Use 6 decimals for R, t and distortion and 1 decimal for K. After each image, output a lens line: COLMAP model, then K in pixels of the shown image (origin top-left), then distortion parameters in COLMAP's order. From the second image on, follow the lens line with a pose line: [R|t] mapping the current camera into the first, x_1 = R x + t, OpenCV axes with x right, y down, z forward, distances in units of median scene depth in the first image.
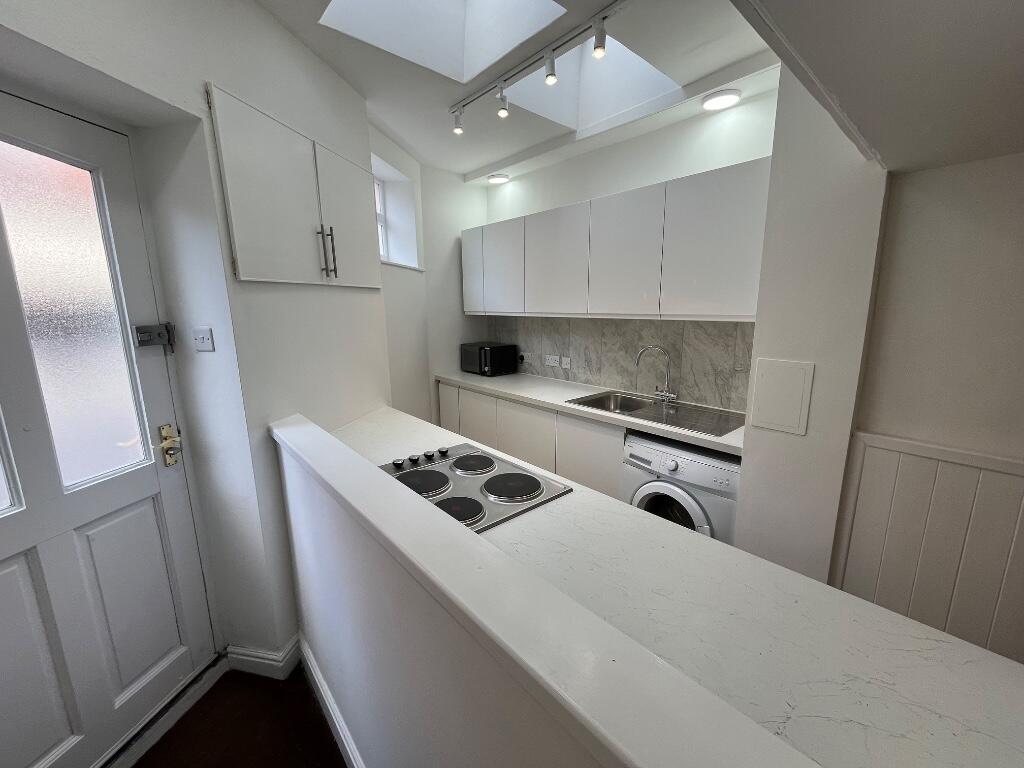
lens RADIAL K [[413.8, 0, 511.2], [0, 413.8, 385.1], [0, 0, 1]] dist [-0.003550, -0.000106]
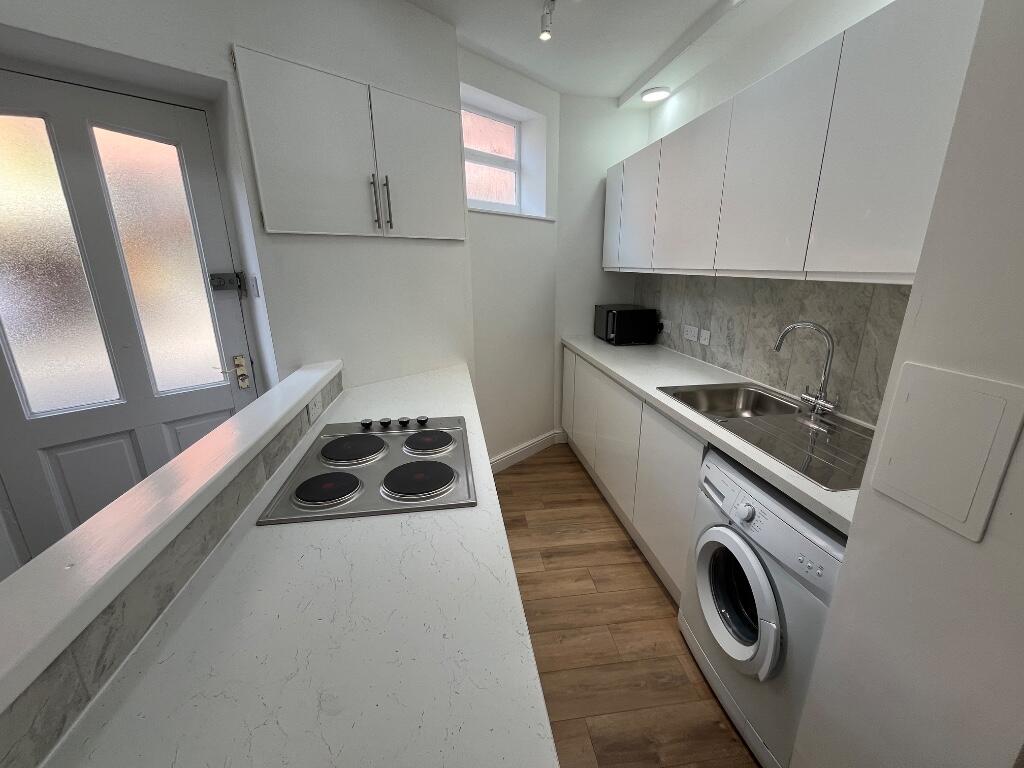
lens RADIAL K [[413.8, 0, 512.4], [0, 413.8, 385.8], [0, 0, 1]] dist [-0.003550, -0.000106]
pose [[0.846128, 0.153610, -0.510364, 0.267353], [-0.103134, 0.986657, 0.125982, -0.029483], [0.522906, -0.053961, 0.850680, 0.195738]]
